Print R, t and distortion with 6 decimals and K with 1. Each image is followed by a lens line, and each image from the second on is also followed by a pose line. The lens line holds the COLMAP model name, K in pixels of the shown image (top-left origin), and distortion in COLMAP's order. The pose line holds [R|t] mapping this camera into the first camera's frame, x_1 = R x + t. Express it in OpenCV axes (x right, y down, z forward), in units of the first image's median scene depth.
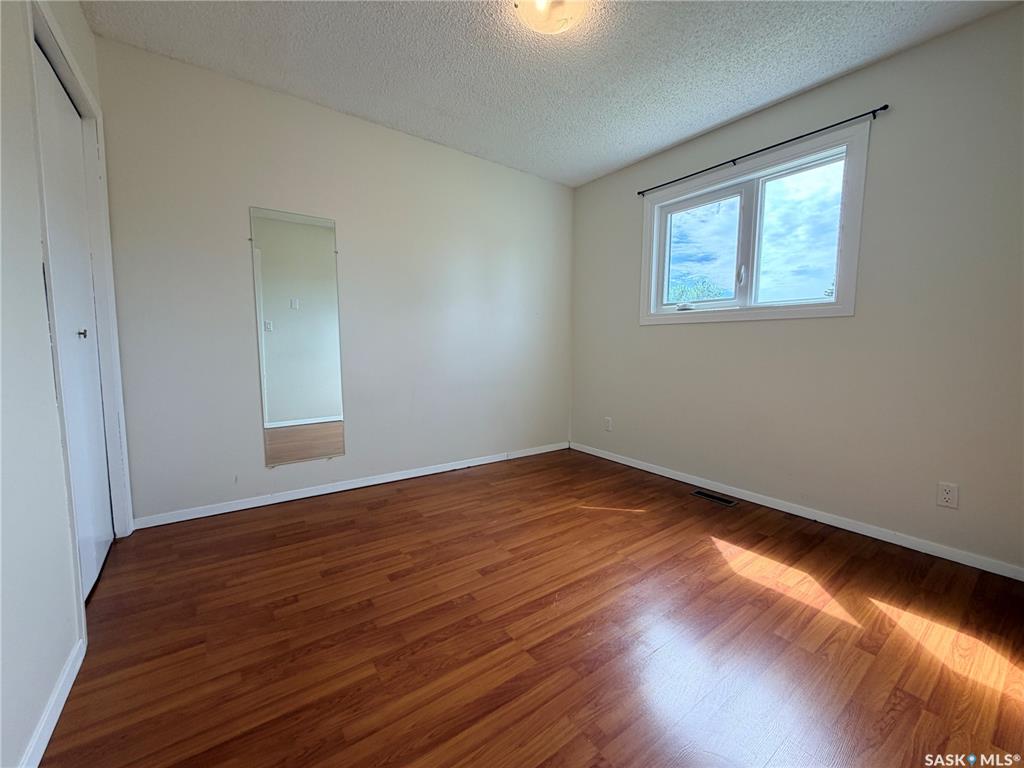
lens RADIAL K [[409.1, 0, 505.3], [0, 409.1, 382.9], [0, 0, 1]] dist [0.000652, 0.000380]
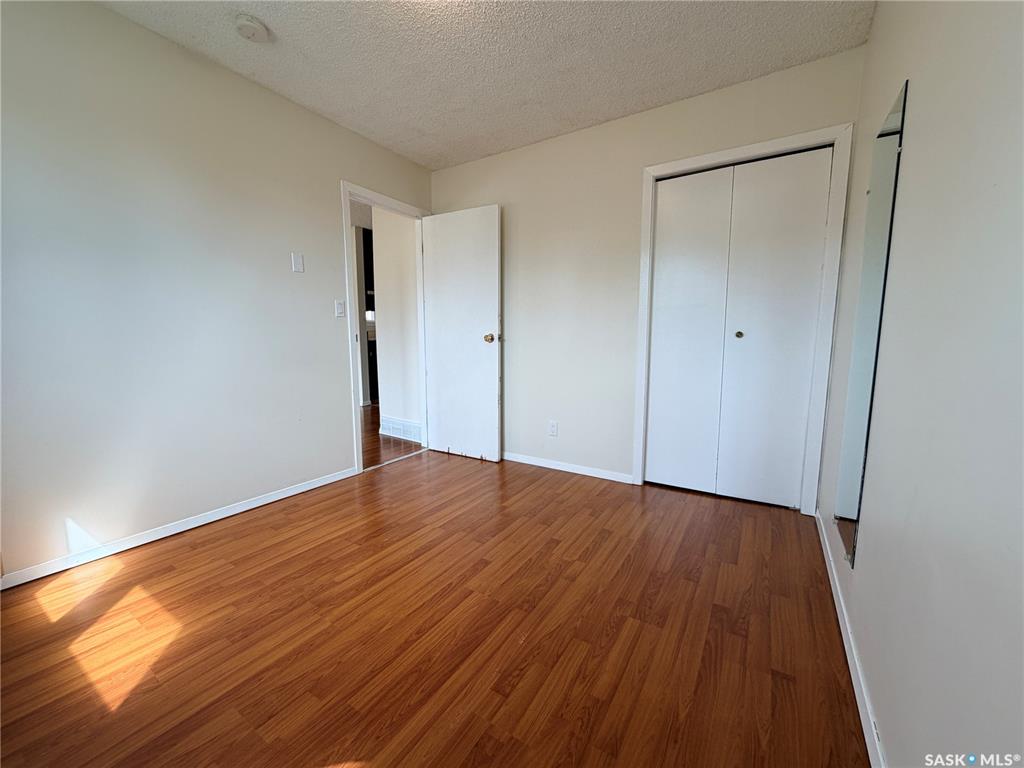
lens RADIAL K [[409.1, 0, 504.9], [0, 409.1, 382.1], [0, 0, 1]] dist [0.000652, 0.000380]
pose [[-0.929145, 0.030851, -0.368426, 0.206671], [-0.048694, 0.977620, 0.204666, -0.150922], [0.366495, 0.208104, -0.906848, 1.457811]]
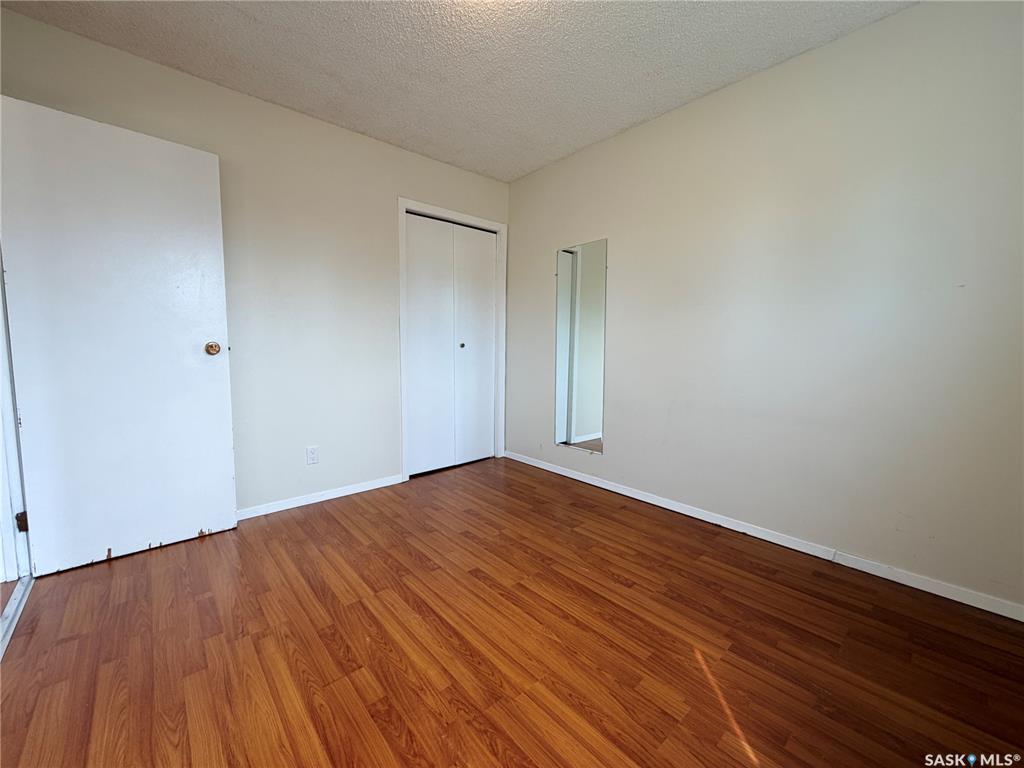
lens RADIAL K [[409.1, 0, 510.7], [0, 409.1, 381.3], [0, 0, 1]] dist [0.000652, 0.000380]
pose [[0.104486, 0.070891, -0.991997, 0.736799], [-0.103165, 0.992848, 0.060086, -0.063674], [0.989161, 0.096061, 0.111052, 0.729644]]
